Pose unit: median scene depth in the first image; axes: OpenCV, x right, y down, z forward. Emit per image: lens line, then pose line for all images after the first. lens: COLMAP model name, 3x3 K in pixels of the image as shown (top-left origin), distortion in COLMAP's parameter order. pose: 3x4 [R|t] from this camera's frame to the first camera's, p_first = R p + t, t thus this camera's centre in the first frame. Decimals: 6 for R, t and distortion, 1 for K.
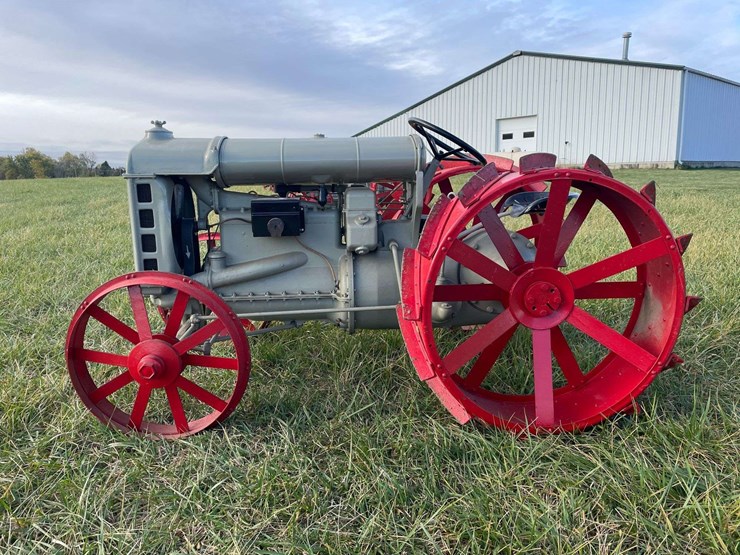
lens RADIAL K [[558.1, 0, 365.9], [0, 558.1, 274.3], [0, 0, 1]] dist [0.085133, -0.116032]
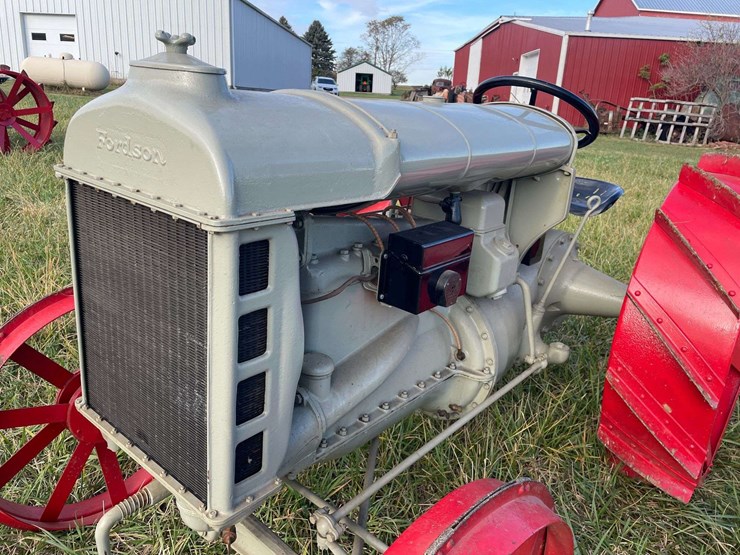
lens RADIAL K [[557.4, 0, 372.2], [0, 557.4, 274.8], [0, 0, 1]] dist [0.082974, -0.105946]
pose [[0.686855, -0.164830, 0.707857, -0.553039], [0.059596, 0.983437, 0.171174, -0.182611], [-0.724347, -0.075386, 0.685302, 0.681099]]
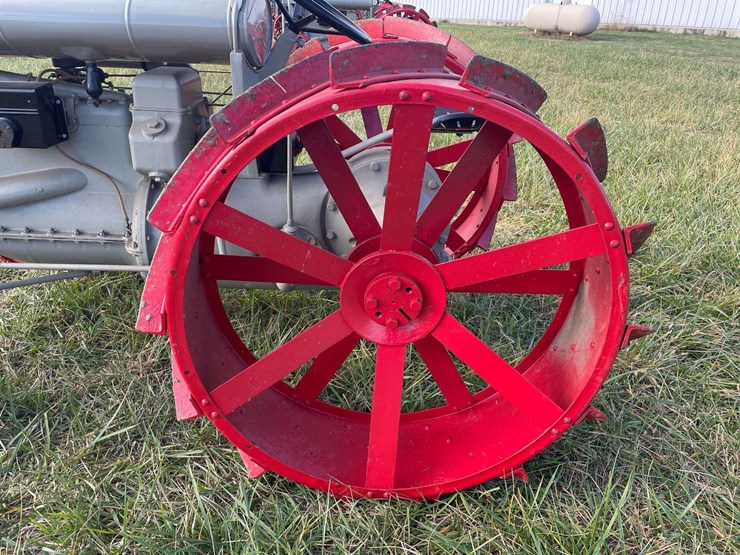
lens RADIAL K [[557.4, 0, 372.2], [0, 557.4, 274.8], [0, 0, 1]] dist [0.082974, -0.105946]
pose [[0.996398, 0.078834, -0.031242, 0.267395], [-0.068596, 0.965913, 0.249612, -0.113639], [0.049855, -0.246570, 0.967842, 0.369470]]
